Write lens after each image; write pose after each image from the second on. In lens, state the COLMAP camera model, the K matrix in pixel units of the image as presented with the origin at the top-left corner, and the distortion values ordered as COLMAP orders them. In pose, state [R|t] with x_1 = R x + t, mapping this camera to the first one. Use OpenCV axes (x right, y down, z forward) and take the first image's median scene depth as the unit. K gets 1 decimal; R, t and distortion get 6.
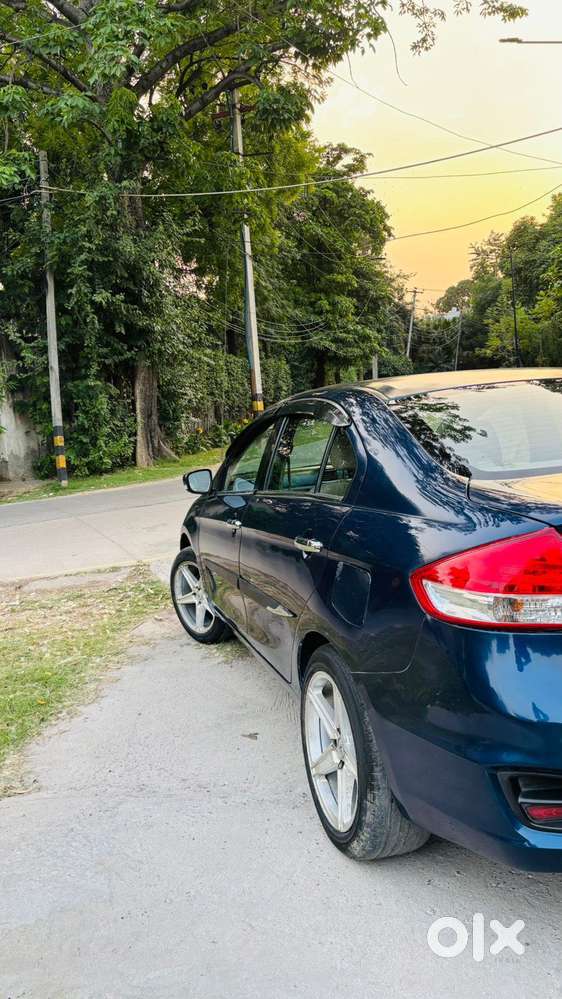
lens RADIAL K [[757.6, 0, 282.6], [0, 757.6, 515.4], [0, 0, 1]] dist [0.033478, -0.033890]
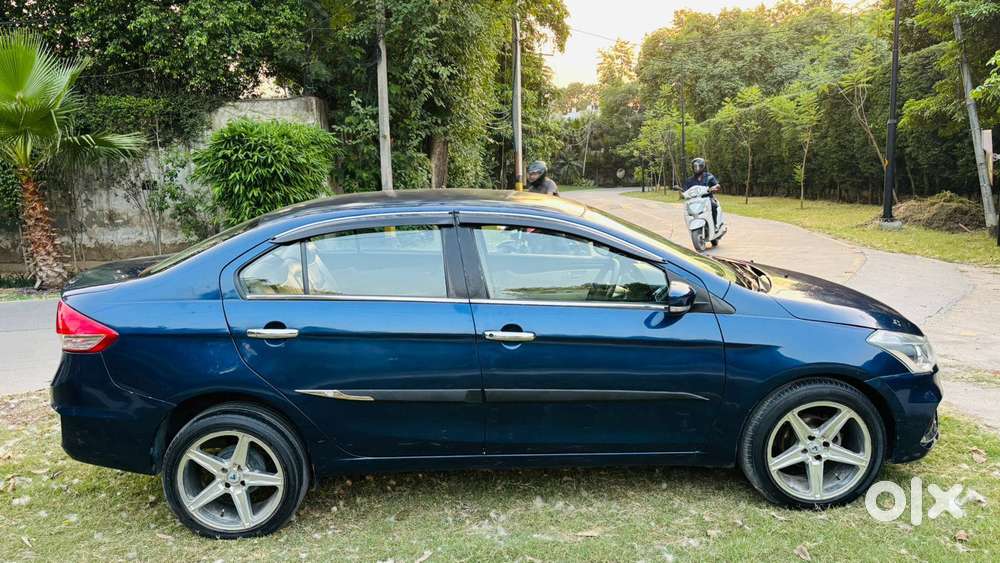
lens RADIAL K [[758.4, 0, 507.1], [0, 758.4, 309.8], [0, 0, 1]] dist [0.033478, -0.033890]
pose [[0.982190, 0.023441, 0.186421, -0.306454], [-0.023625, 0.999720, -0.001235, 0.029976], [-0.186398, -0.003191, 0.982469, -0.013540]]
